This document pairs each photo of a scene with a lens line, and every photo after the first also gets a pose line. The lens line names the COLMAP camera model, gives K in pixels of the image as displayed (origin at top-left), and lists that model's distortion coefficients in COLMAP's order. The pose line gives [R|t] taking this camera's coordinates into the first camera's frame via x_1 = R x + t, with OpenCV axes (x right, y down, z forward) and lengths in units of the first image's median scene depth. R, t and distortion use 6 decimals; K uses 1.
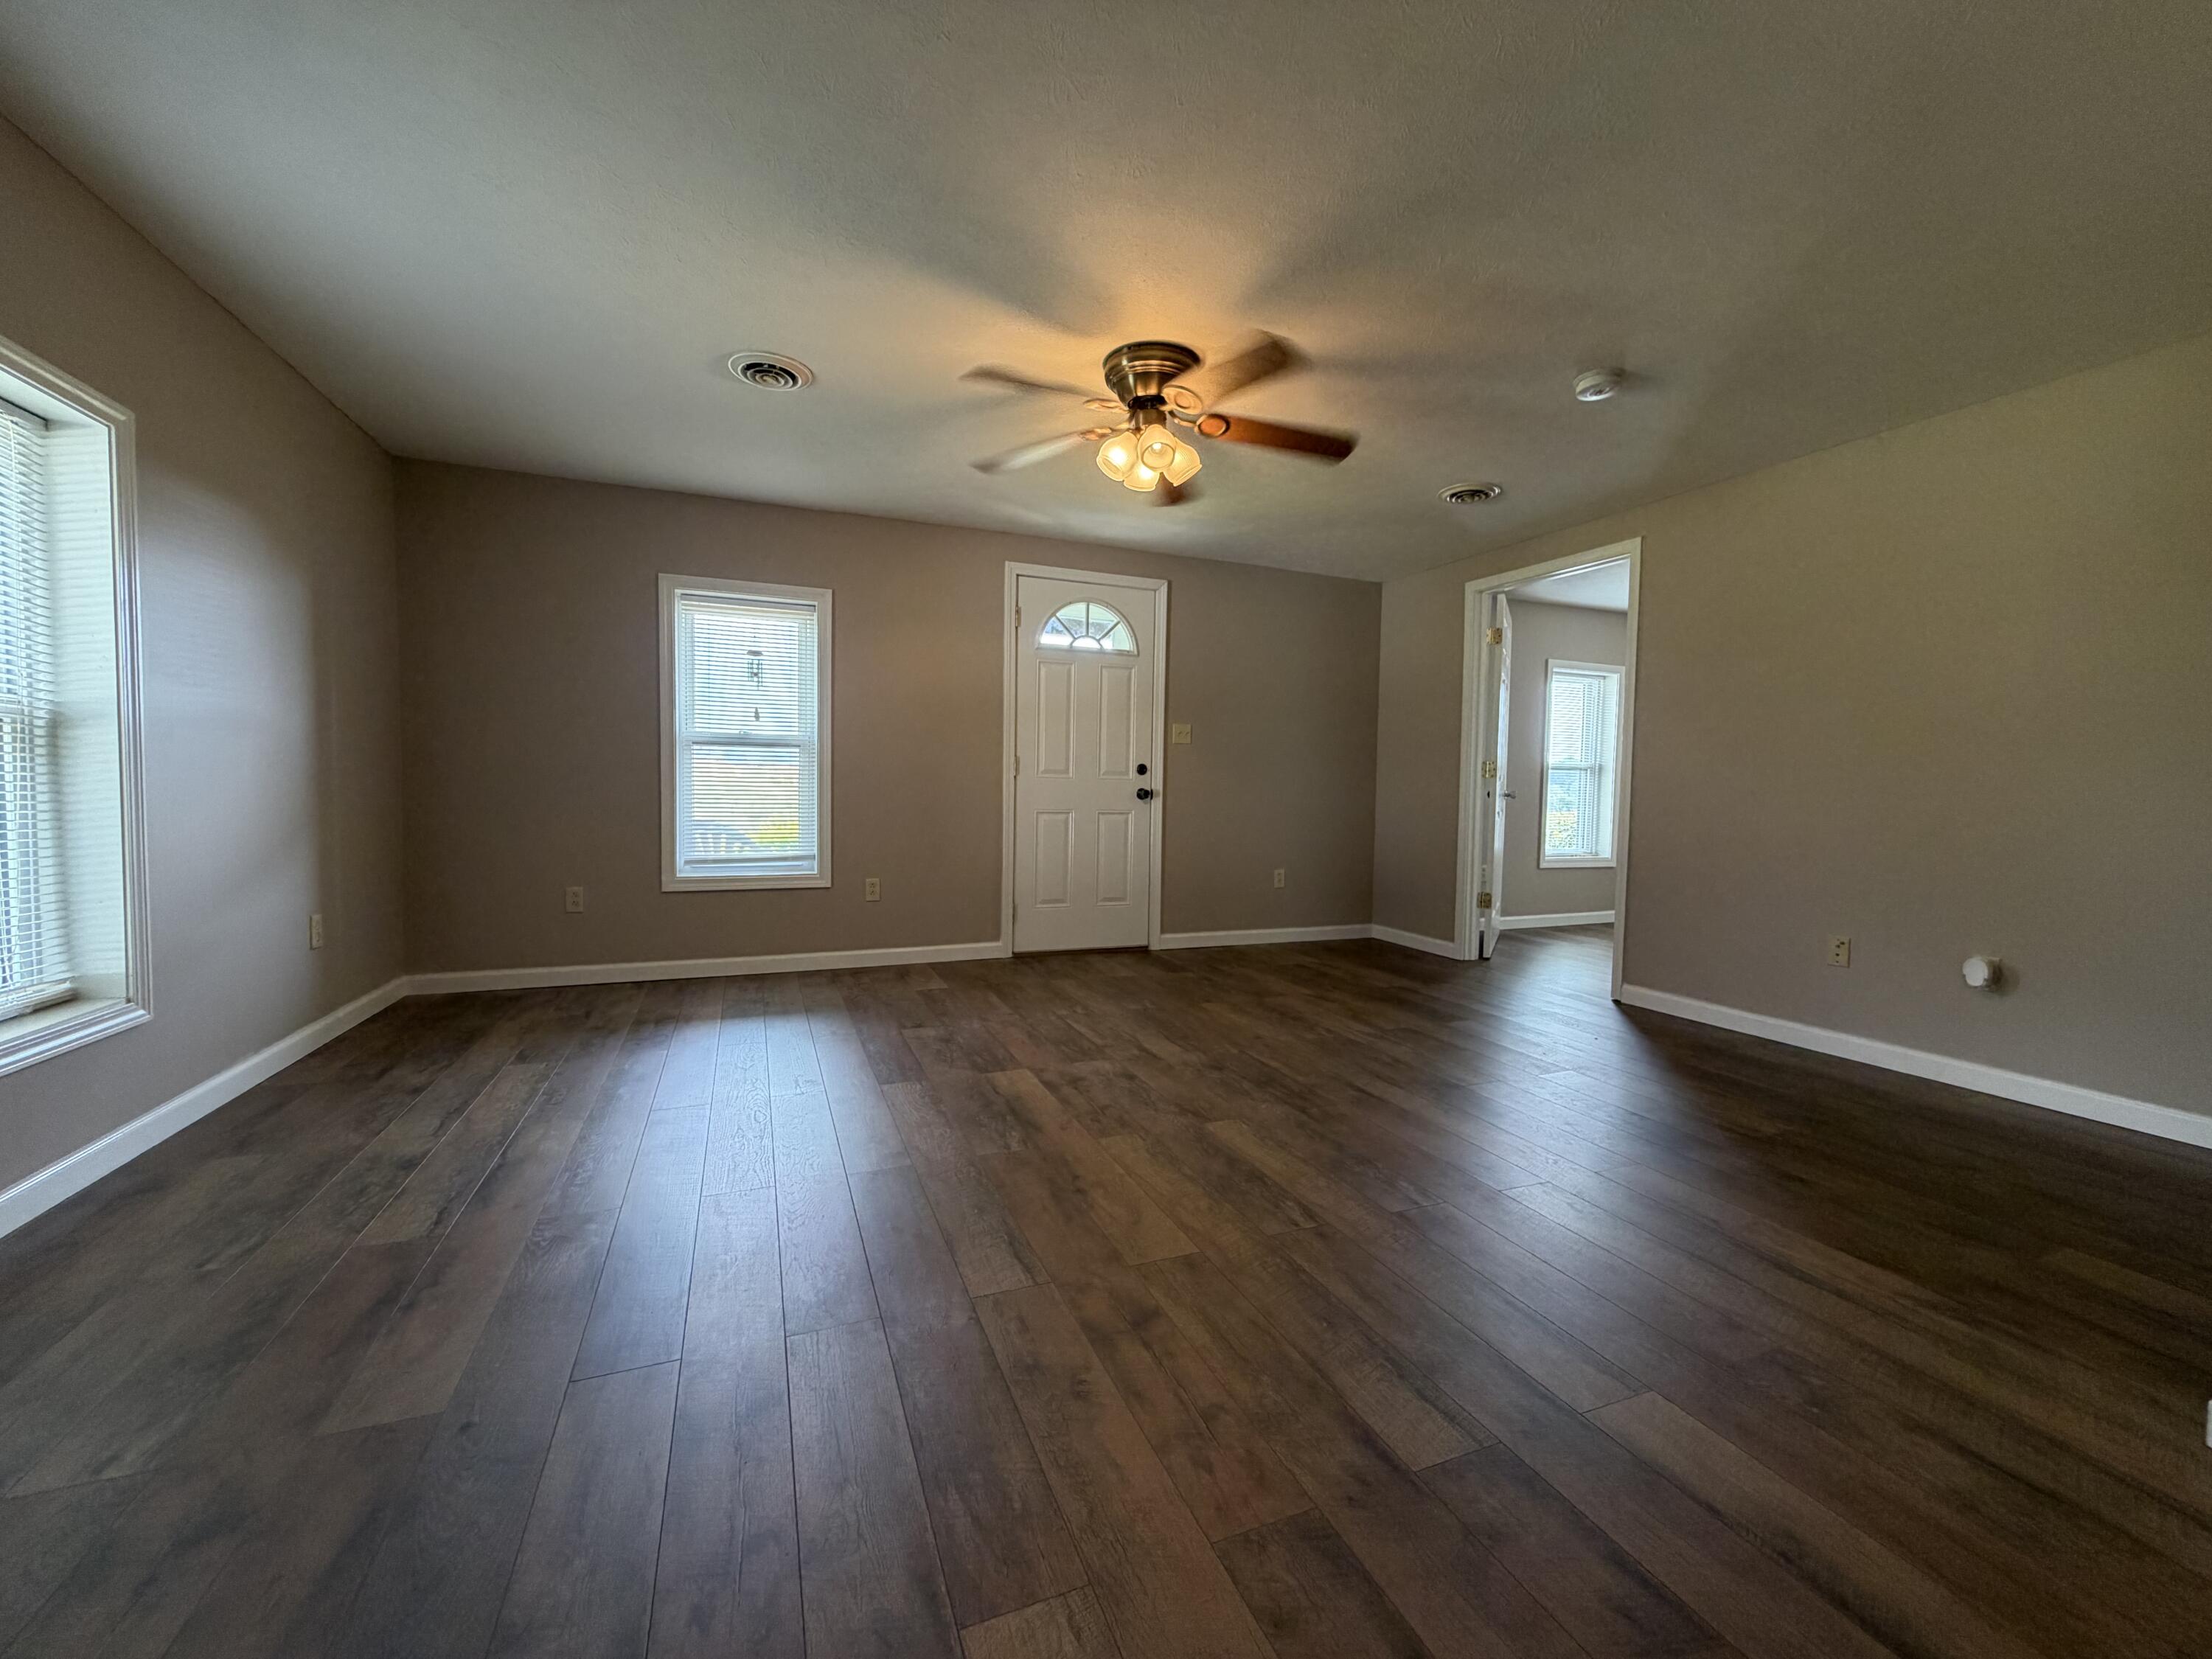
lens RADIAL K [[870.7, 0, 1101.6], [0, 870.7, 830.9], [0, 0, 1]] dist [0.001135, 0.000124]
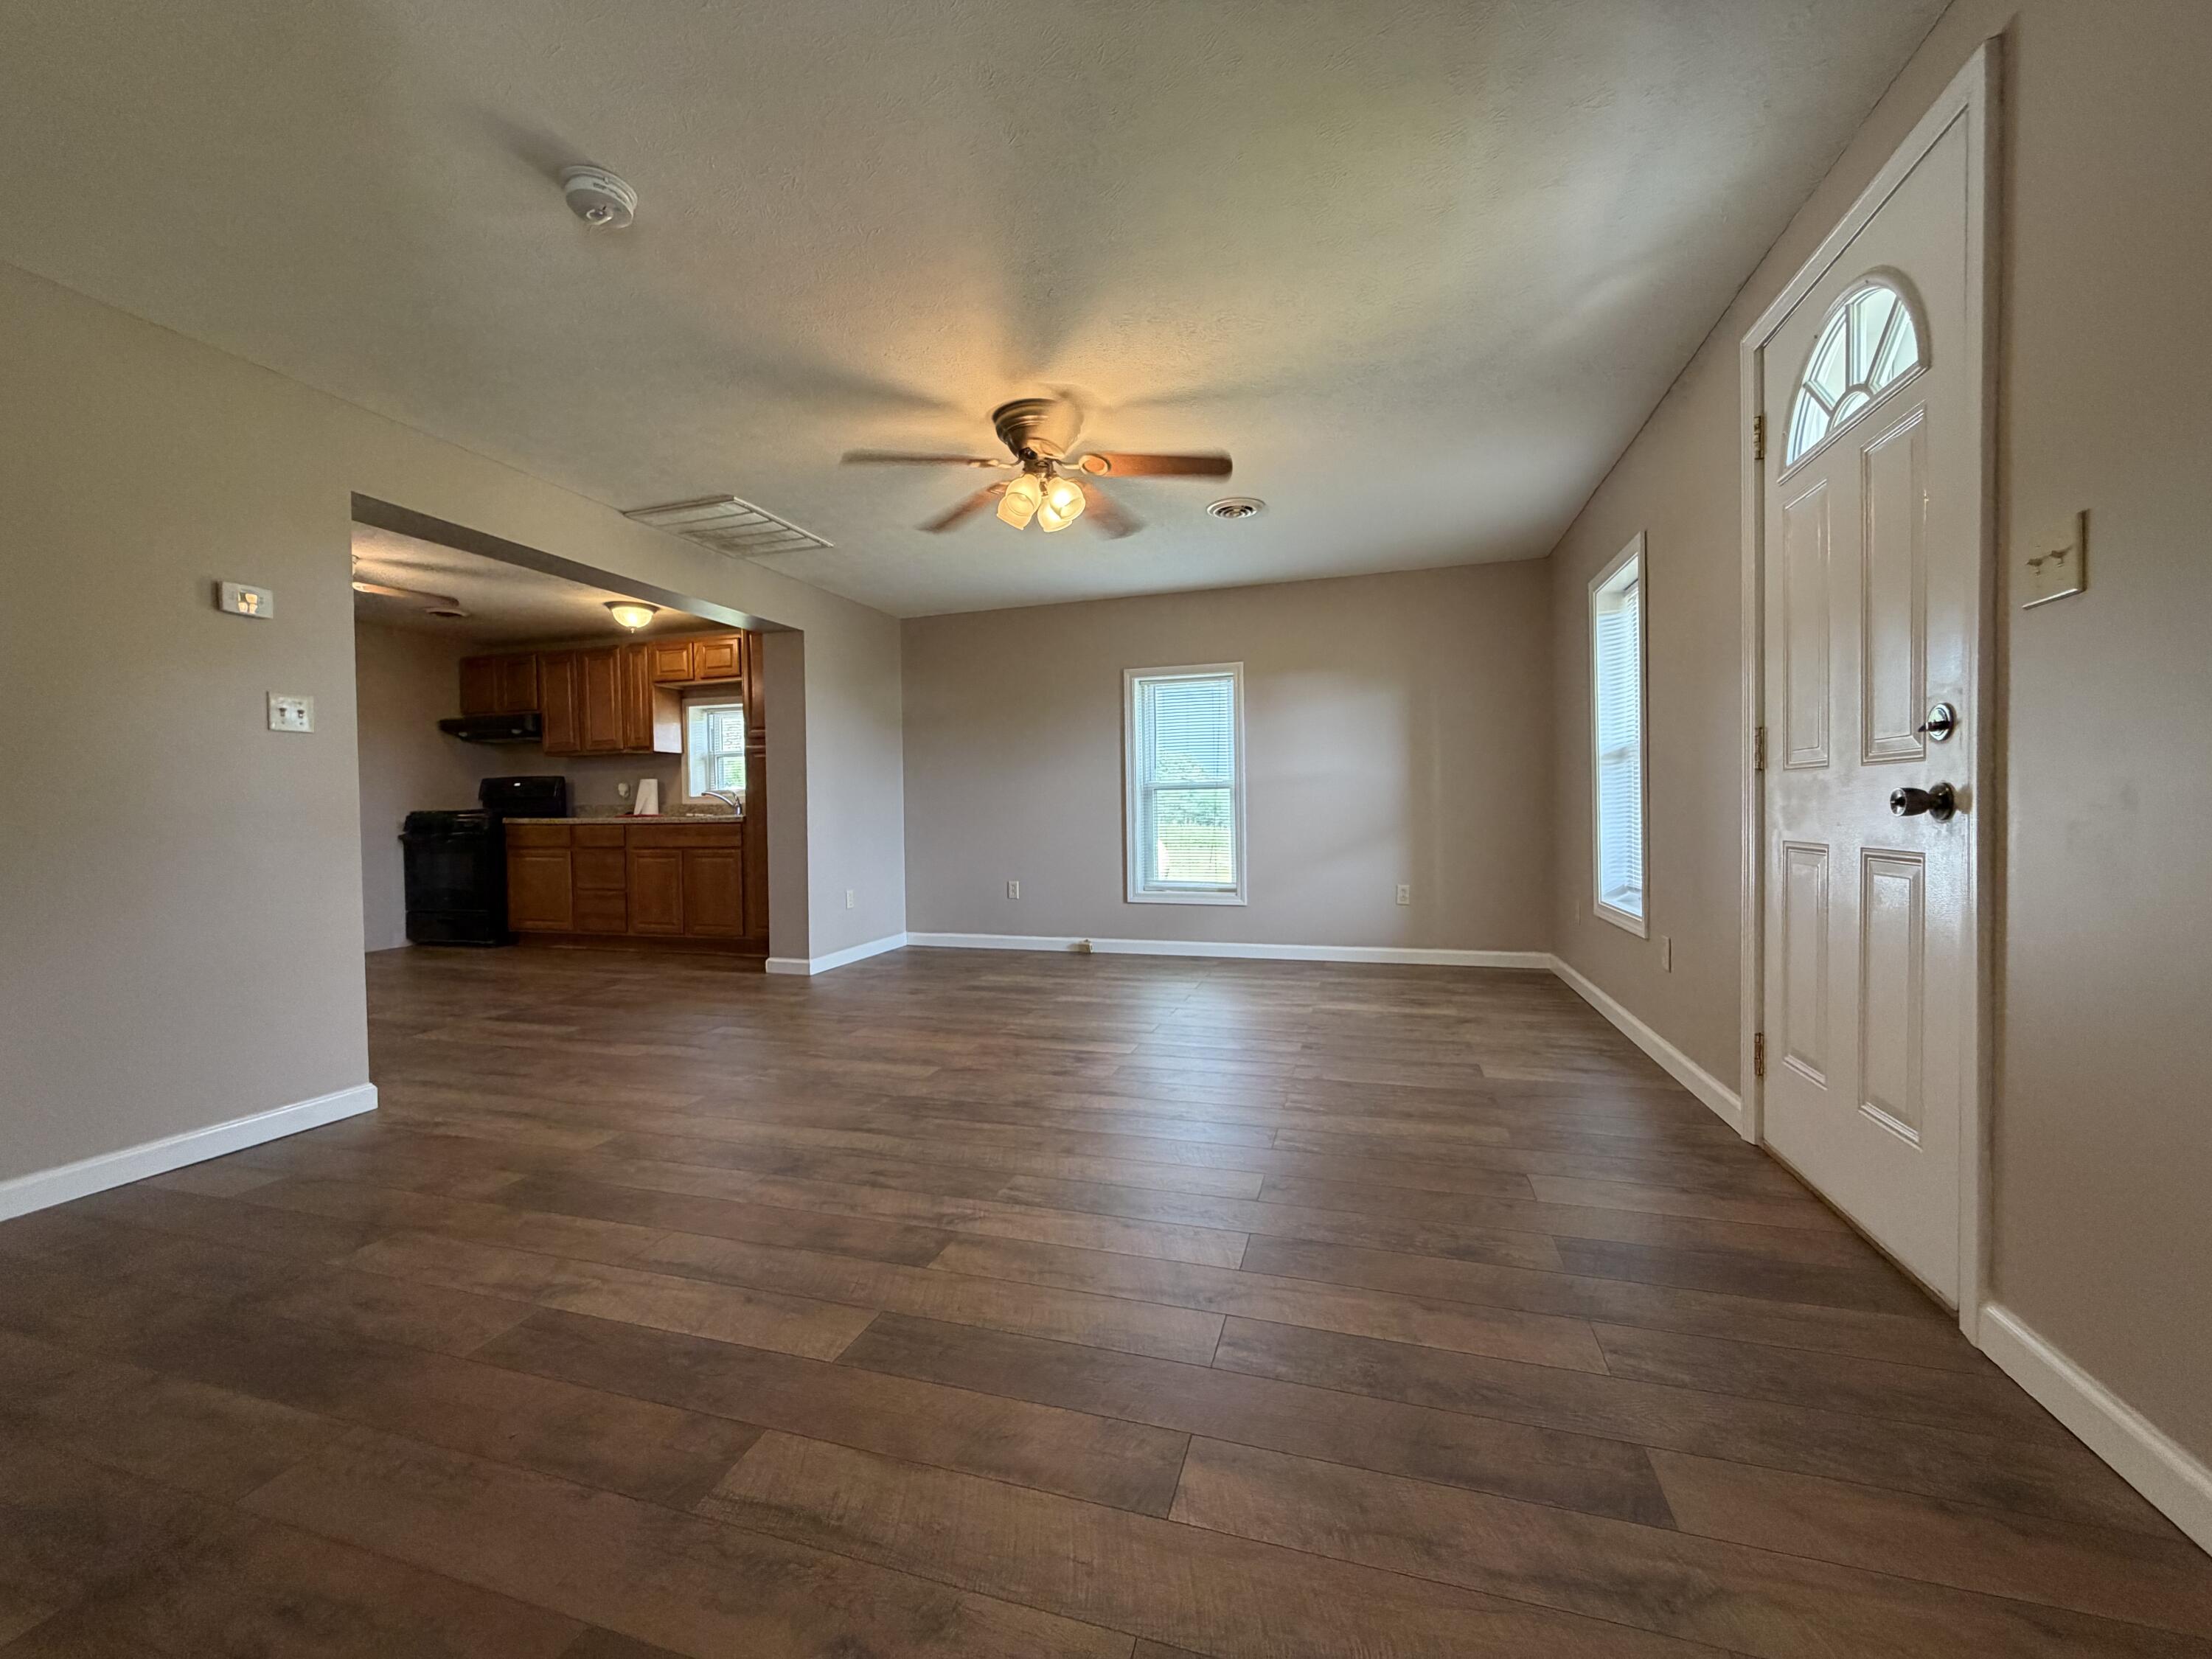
lens RADIAL K [[870.7, 0, 1105.4], [0, 870.7, 827.2], [0, 0, 1]] dist [0.001135, 0.000124]
pose [[-0.621727, 0.006612, -0.783206, 0.785339], [-0.034695, 0.998750, 0.035974, -0.058091], [0.782466, 0.049539, -0.620720, 1.595627]]
